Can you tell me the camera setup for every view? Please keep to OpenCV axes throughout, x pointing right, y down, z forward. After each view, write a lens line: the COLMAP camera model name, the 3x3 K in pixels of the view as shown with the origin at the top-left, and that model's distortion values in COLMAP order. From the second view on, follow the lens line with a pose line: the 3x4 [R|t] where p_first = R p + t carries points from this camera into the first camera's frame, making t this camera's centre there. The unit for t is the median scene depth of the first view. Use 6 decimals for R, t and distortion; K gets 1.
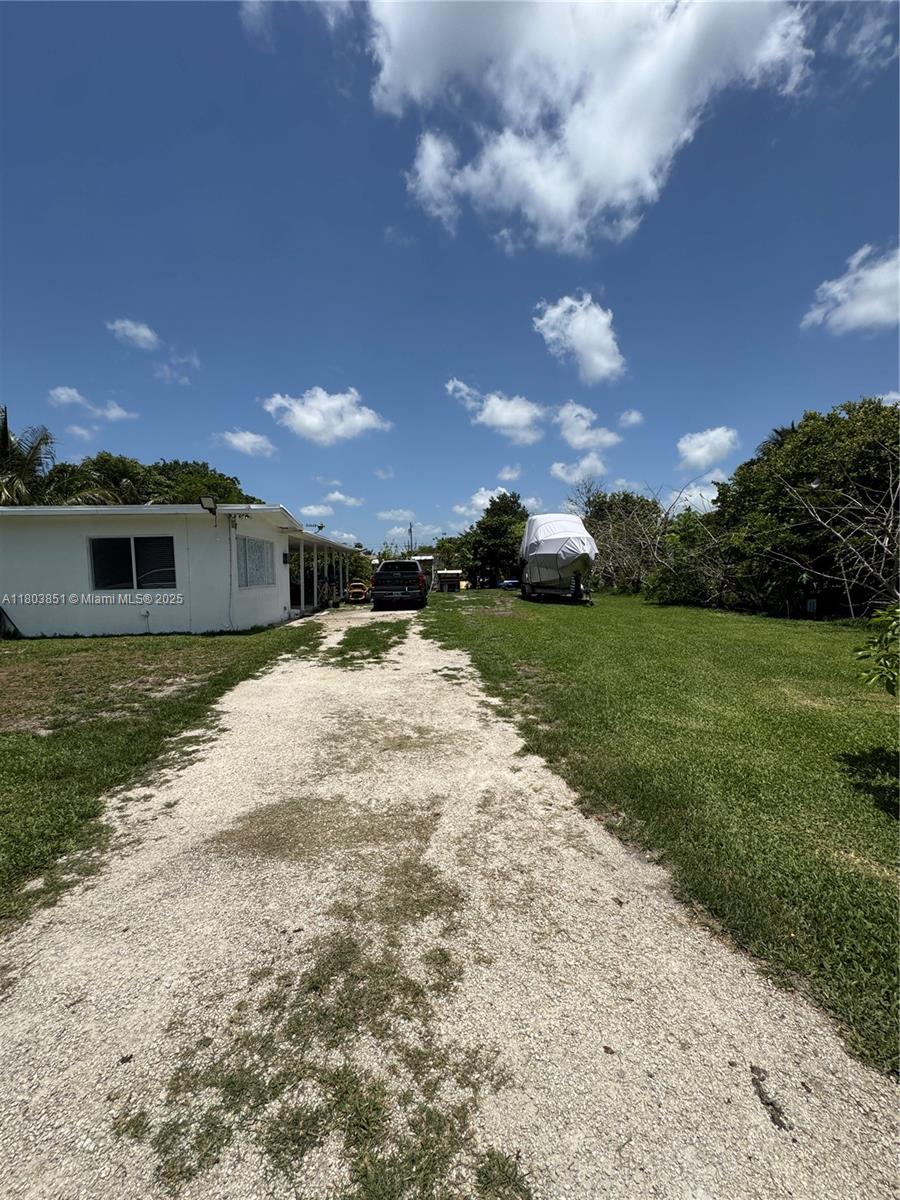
lens RADIAL K [[478.9, 0, 447.7], [0, 478.9, 599.5], [0, 0, 1]] dist [0.001960, 0.000122]
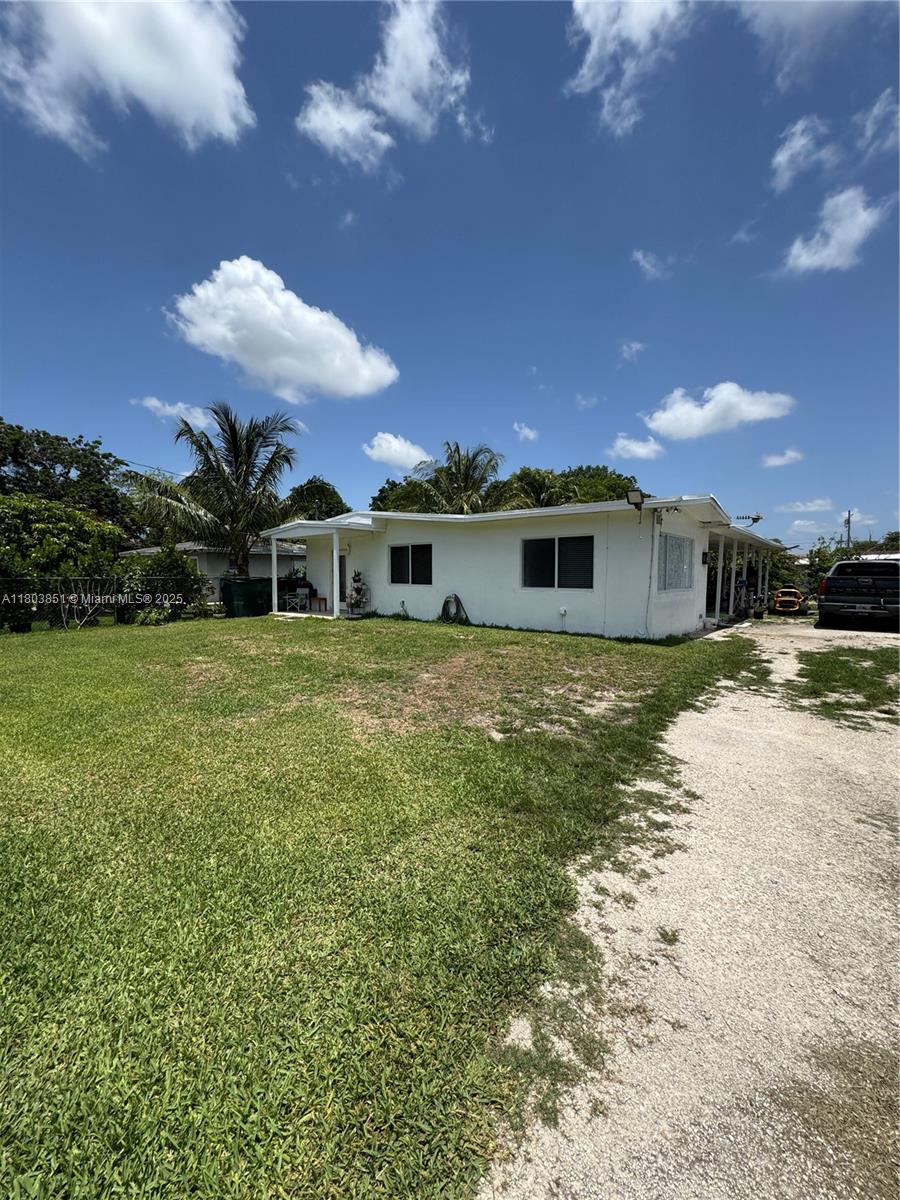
lens RADIAL K [[479.9, 0, 451.1], [0, 479.9, 599.2], [0, 0, 1]] dist [-0.002450, 0.000193]
pose [[0.729636, 0.060173, -0.681183, -0.168640], [-0.059490, 0.997930, 0.024432, -0.013370], [0.681243, 0.022697, 0.731705, 0.138482]]
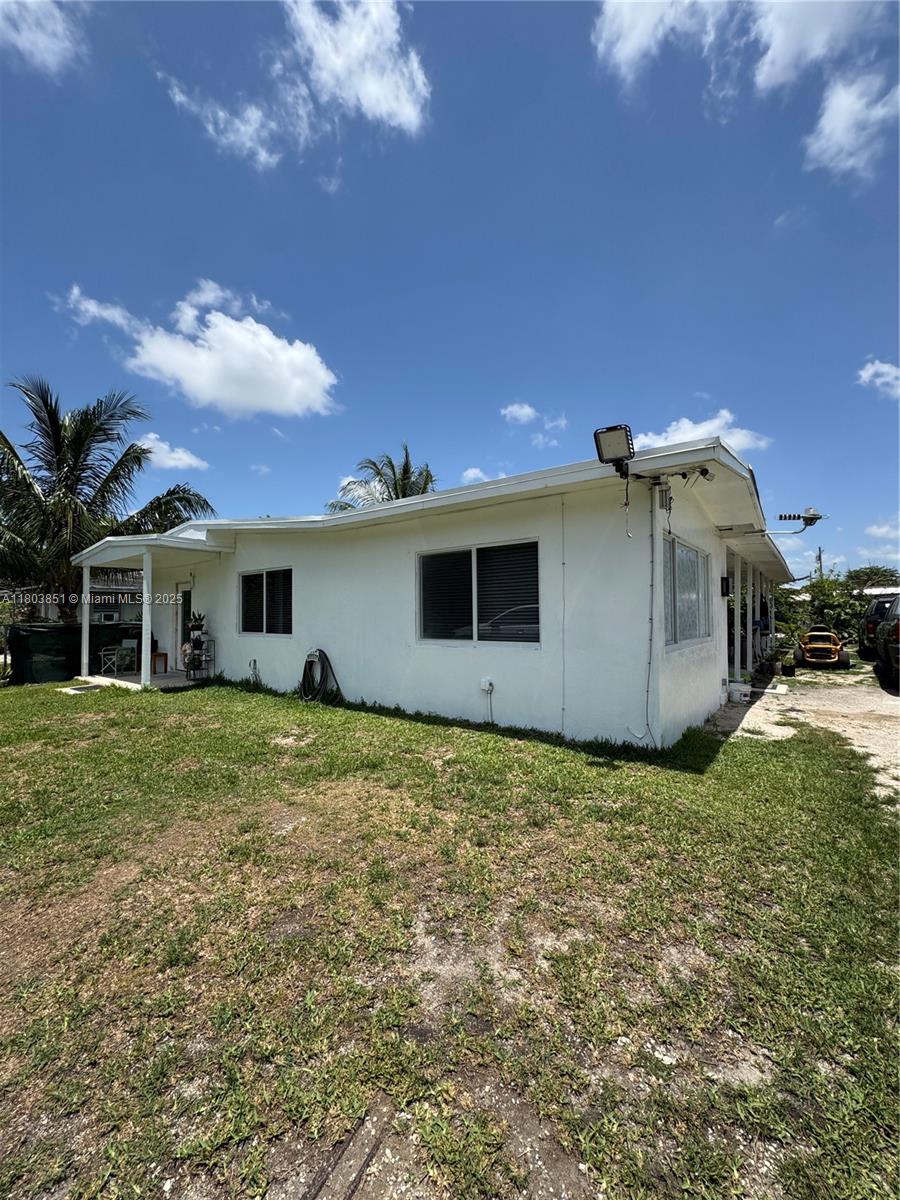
lens RADIAL K [[478.9, 0, 447.7], [0, 478.9, 599.5], [0, 0, 1]] dist [0.001960, 0.000122]
pose [[0.758680, -0.004649, -0.651447, -0.464747], [-0.048512, 0.996795, -0.063612, -0.047816], [0.649655, 0.079864, 0.756023, 0.823338]]
